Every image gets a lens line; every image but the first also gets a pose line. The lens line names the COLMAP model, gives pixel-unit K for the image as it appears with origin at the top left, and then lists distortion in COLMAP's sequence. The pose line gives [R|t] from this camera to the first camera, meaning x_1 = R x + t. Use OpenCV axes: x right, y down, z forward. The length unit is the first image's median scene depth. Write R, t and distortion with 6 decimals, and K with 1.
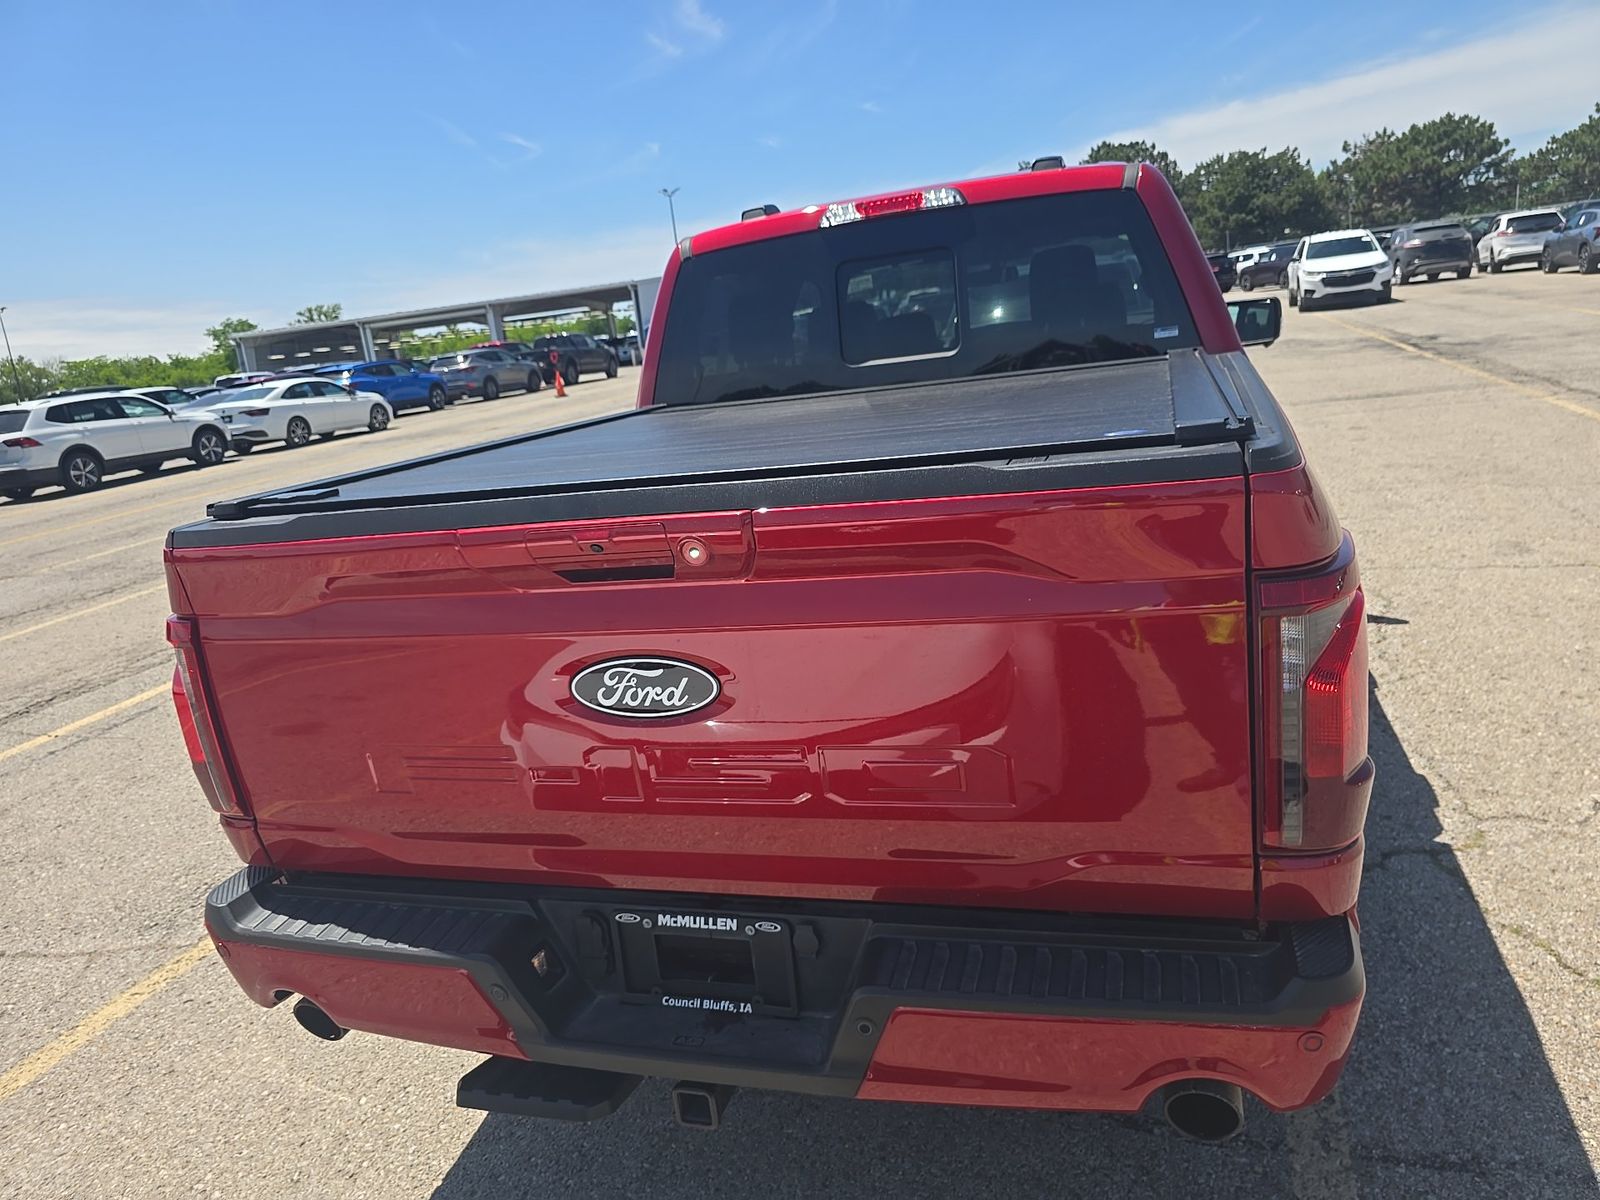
lens RADIAL K [[1064.2, 0, 800.0], [0, 1064.2, 600.0], [0, 0, 1]] dist [0.004930, 0.005947]
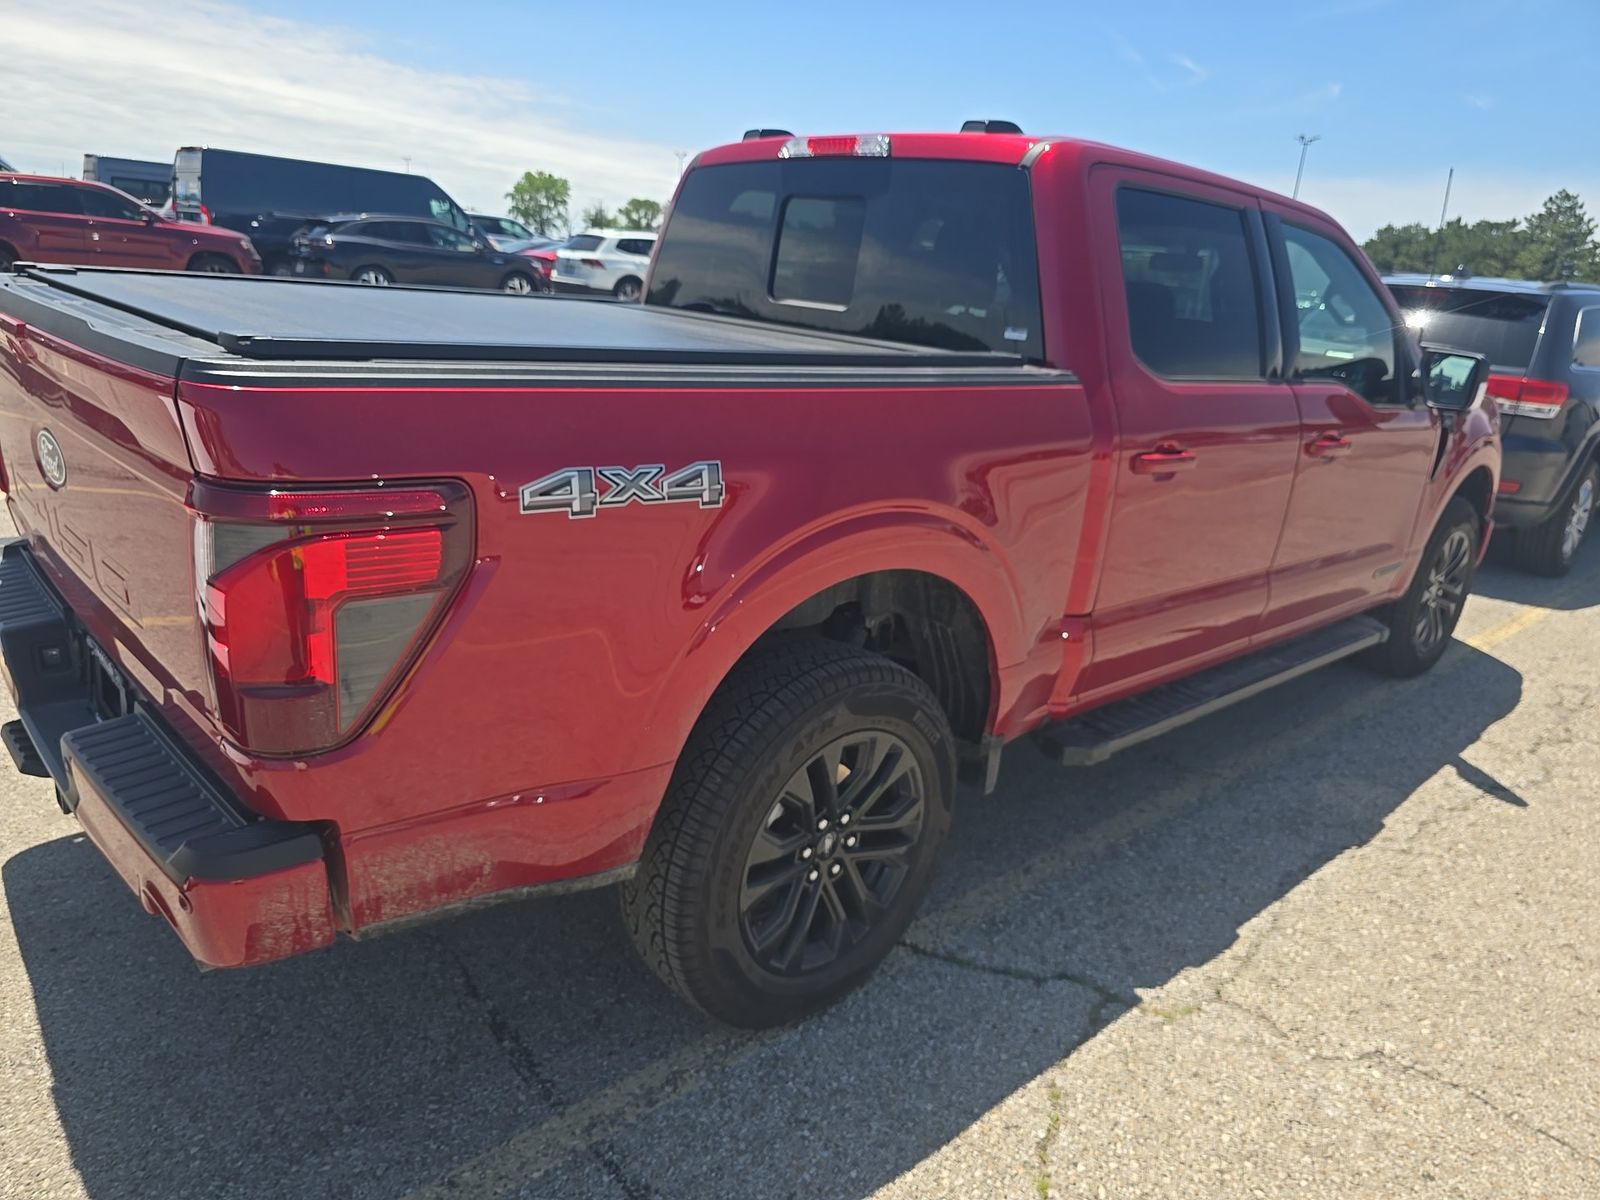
lens RADIAL K [[1064.2, 0, 800.0], [0, 1064.2, 600.0], [0, 0, 1]] dist [0.004930, 0.005947]
pose [[0.853077, 0.327969, -0.405828, 0.549751], [-0.301637, 0.944611, 0.129324, -0.088312], [0.425764, 0.012090, 0.904753, 0.103231]]
